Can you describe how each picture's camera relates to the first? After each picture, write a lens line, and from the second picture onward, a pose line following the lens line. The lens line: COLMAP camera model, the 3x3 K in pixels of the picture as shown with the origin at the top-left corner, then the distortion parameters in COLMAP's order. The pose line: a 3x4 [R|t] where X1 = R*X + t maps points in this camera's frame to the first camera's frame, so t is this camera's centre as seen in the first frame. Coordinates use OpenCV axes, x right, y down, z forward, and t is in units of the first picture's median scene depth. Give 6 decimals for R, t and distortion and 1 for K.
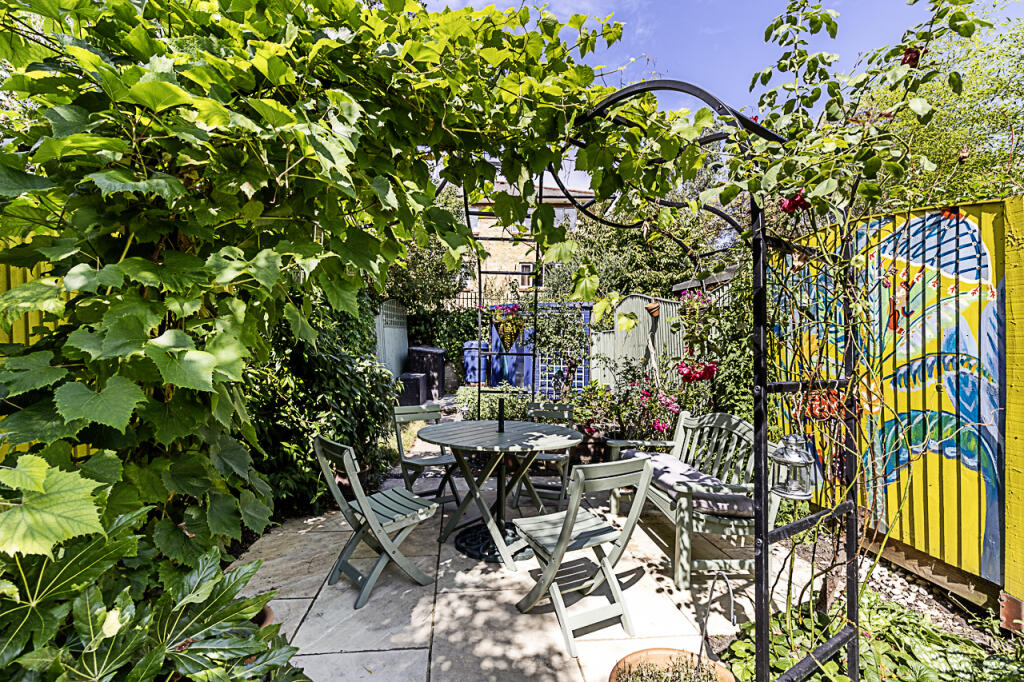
lens RADIAL K [[481.9, 0, 512.0], [0, 481.9, 341.0], [0, 0, 1]] dist [-0.001279, -0.000048]
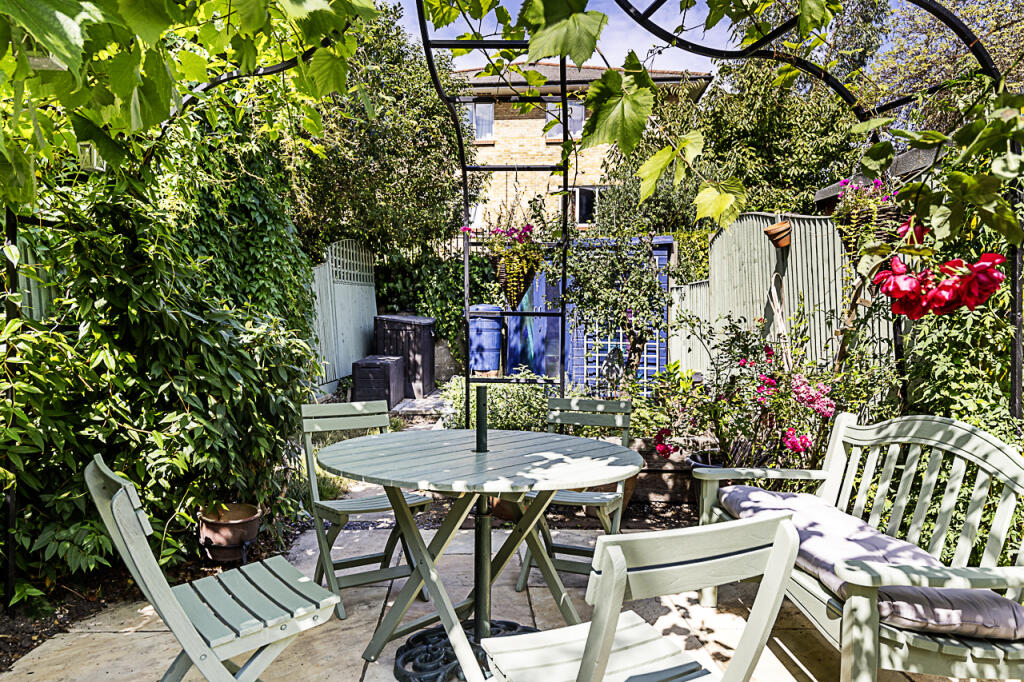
lens RADIAL K [[667.1, 0, 512.0], [0, 667.1, 341.0], [0, 0, 1]] dist [0.001794, 0.002073]
pose [[0.996611, -0.008331, -0.081839, 0.057575], [0.010417, 0.999631, 0.025087, 0.045254], [0.081600, -0.025855, 0.996330, 0.250147]]
